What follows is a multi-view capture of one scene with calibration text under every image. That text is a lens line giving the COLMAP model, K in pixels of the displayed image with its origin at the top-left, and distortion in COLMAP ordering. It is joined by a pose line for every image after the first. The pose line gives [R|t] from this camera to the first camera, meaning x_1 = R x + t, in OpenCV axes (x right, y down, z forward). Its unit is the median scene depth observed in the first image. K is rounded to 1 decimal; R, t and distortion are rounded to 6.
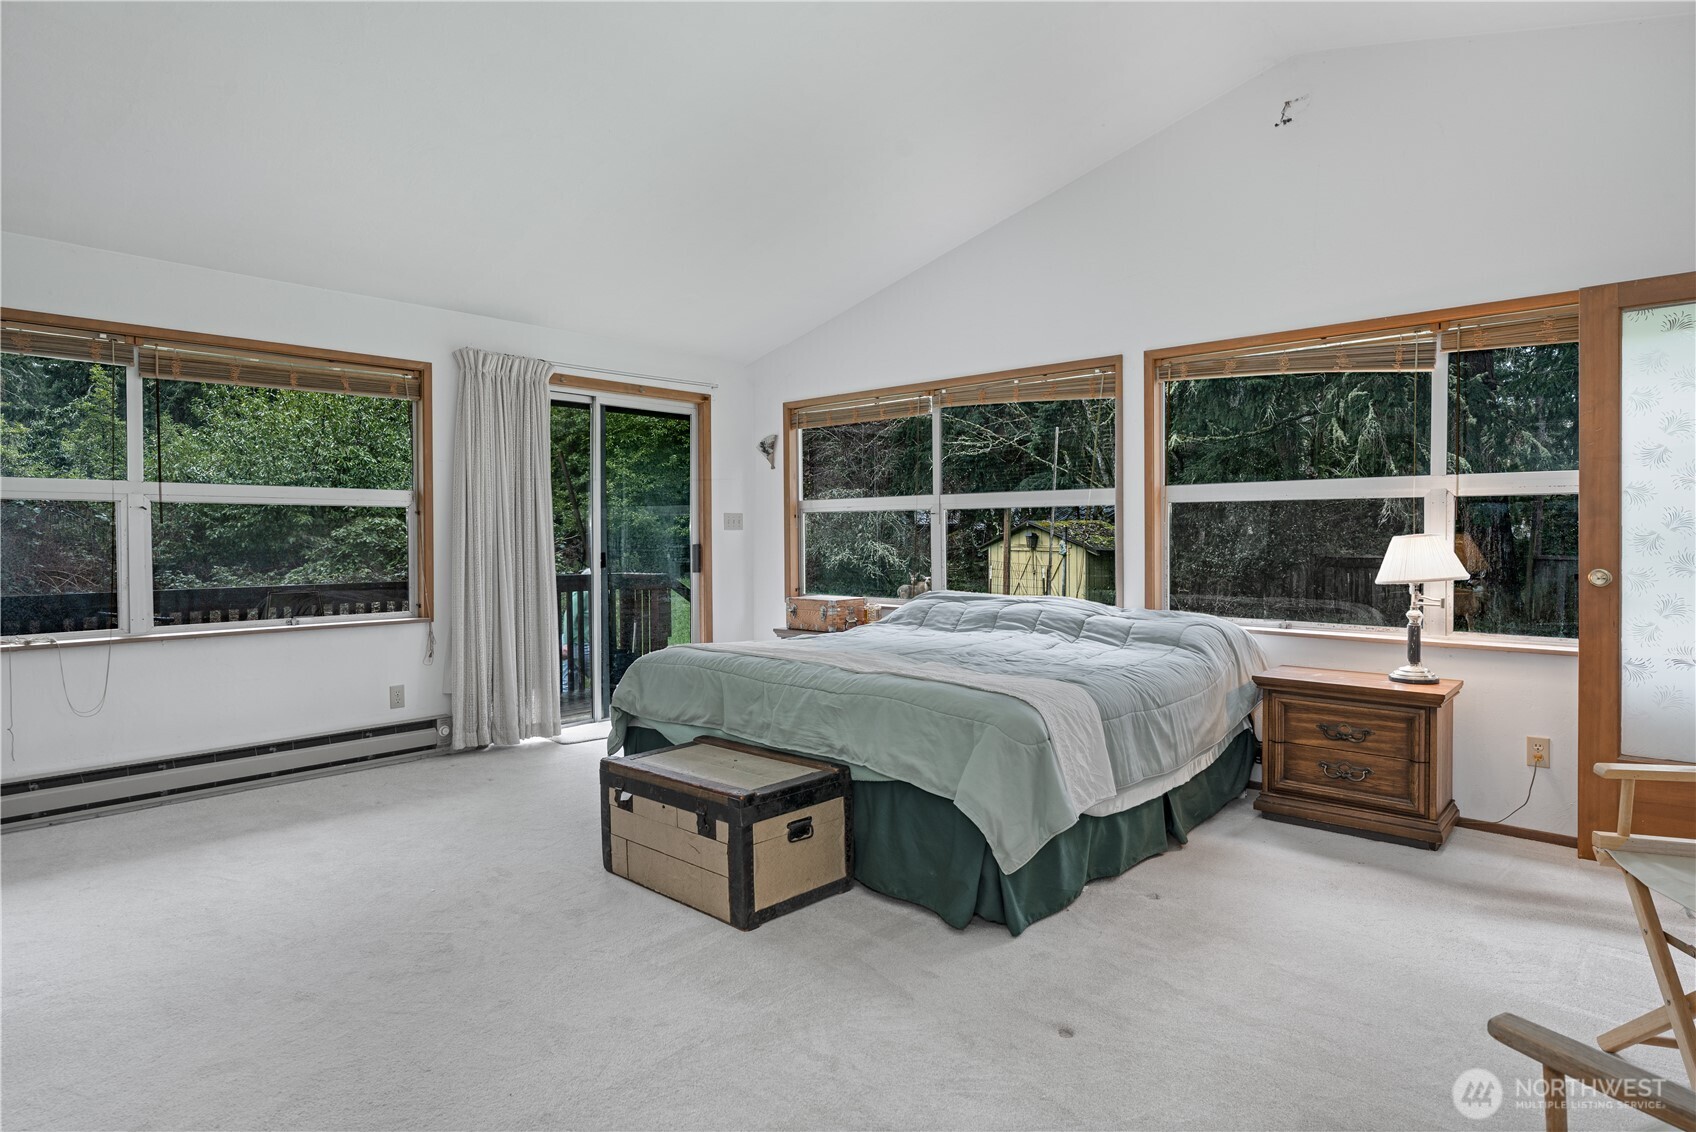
lens RADIAL K [[934.3, 0, 841.3], [0, 934.3, 556.0], [0, 0, 1]] dist [-0.003997, 0.003914]
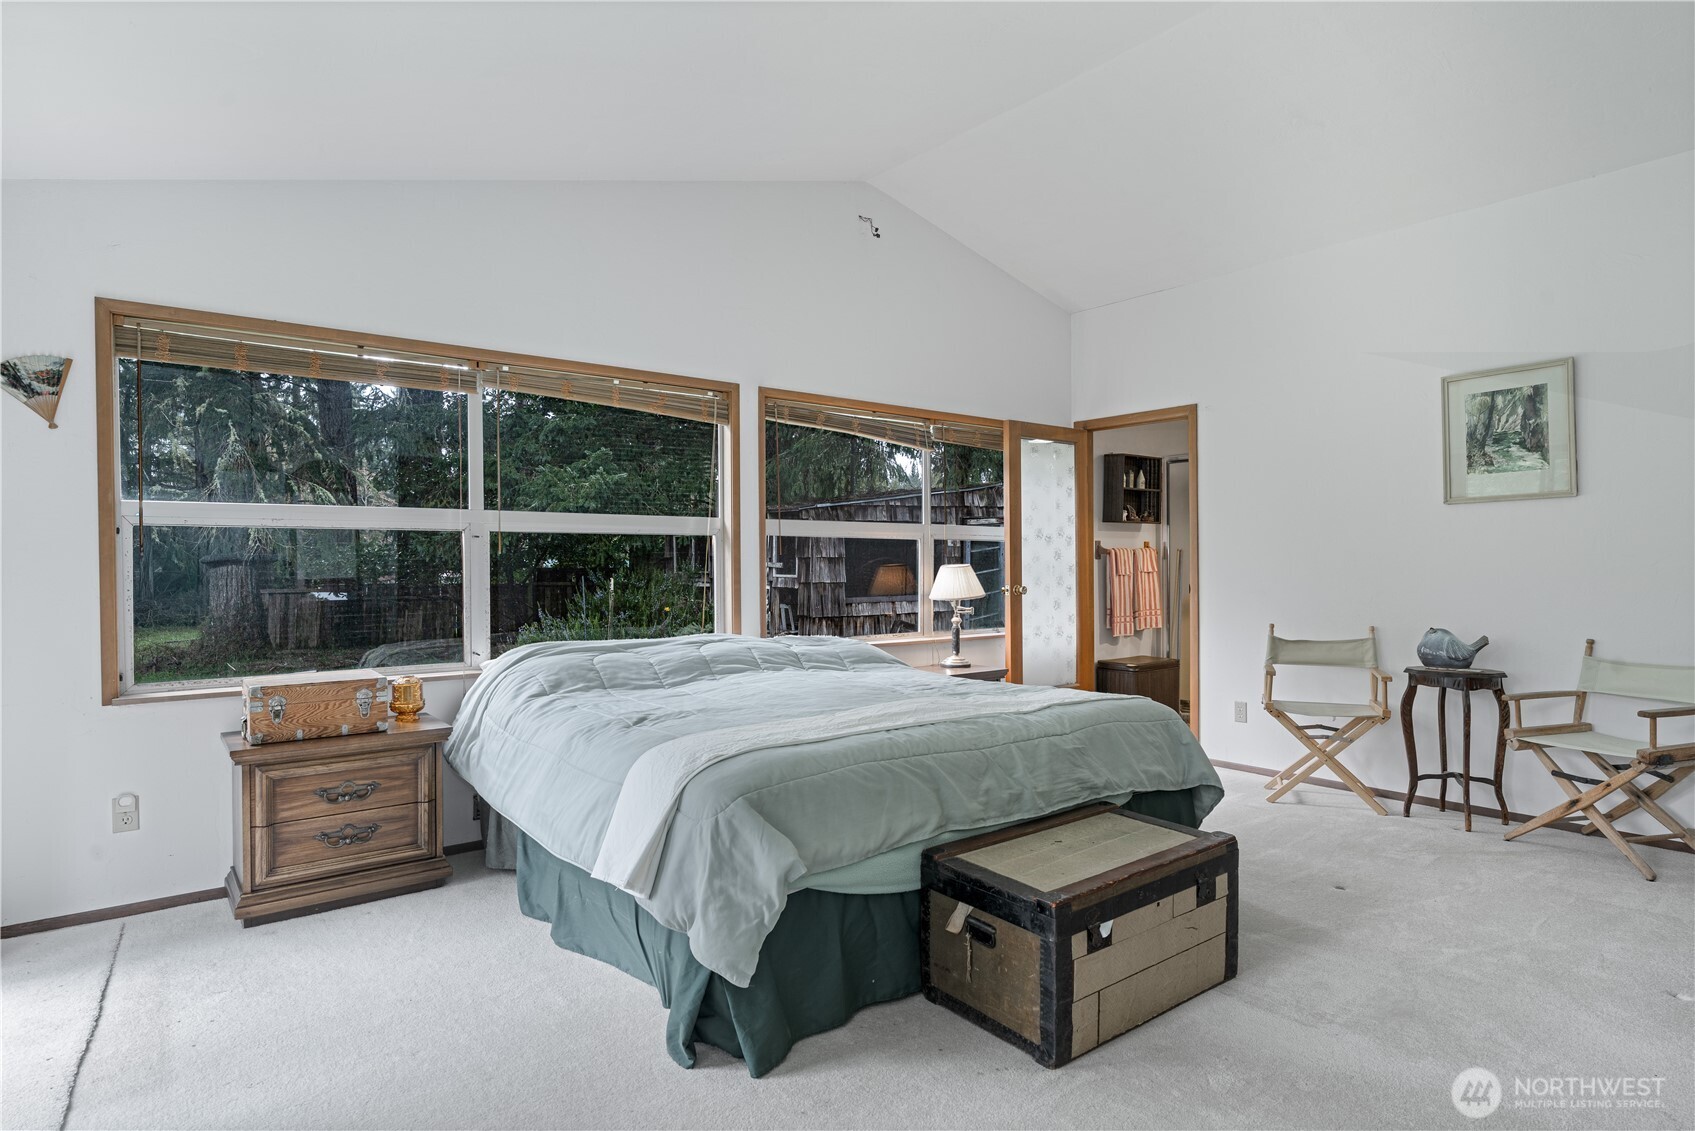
lens RADIAL K [[933.8, 0, 859.7], [0, 933.8, 564.6], [0, 0, 1]] dist [-0.003997, 0.003914]
pose [[0.147207, 0.000998, 0.989105, -0.803892], [0.025391, 0.999666, -0.004787, -0.019634], [-0.988780, 0.025819, 0.147133, 0.891138]]
